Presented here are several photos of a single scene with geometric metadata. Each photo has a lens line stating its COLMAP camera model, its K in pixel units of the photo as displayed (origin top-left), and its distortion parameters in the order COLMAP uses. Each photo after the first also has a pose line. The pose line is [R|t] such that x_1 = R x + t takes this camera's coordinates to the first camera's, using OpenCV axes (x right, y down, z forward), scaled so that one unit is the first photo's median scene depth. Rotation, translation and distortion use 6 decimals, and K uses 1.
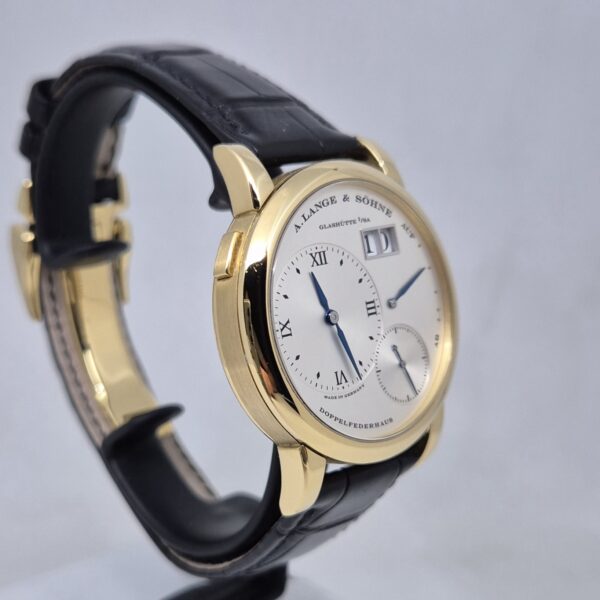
lens RADIAL K [[1021.6, 0, 295.0], [0, 1021.6, 293.6], [0, 0, 1]] dist [0.205913, 0.000000]
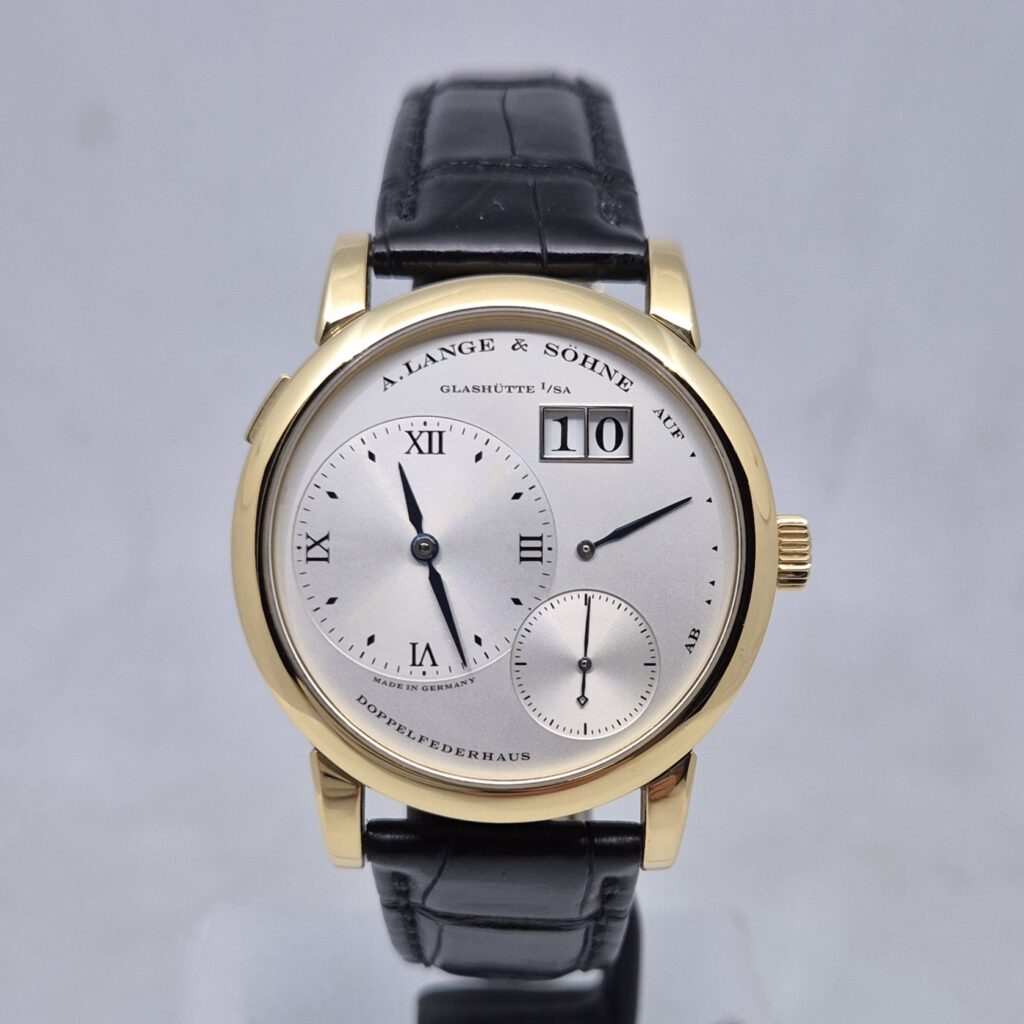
lens RADIAL K [[1743.5, 0, 513.2], [0, 1743.5, 520.5], [0, 0, 1]] dist [0.205913, 0.000000]
pose [[0.753237, 0.166206, -0.636404, 0.667507], [-0.161854, 0.984633, 0.065584, -0.061274], [0.637525, 0.053604, 0.768563, 0.275471]]
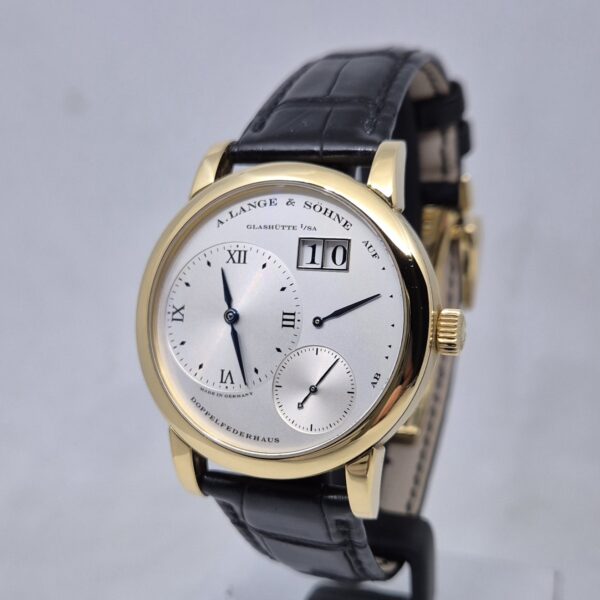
lens RADIAL K [[1021.6, 0, 298.8], [0, 1021.6, 297.8], [0, 0, 1]] dist [0.205913, 0.000000]
pose [[0.438438, 0.166386, -0.883226, 0.918702], [-0.179213, 0.979164, 0.095497, -0.098776], [0.880713, 0.116416, 0.459122, 0.577679]]
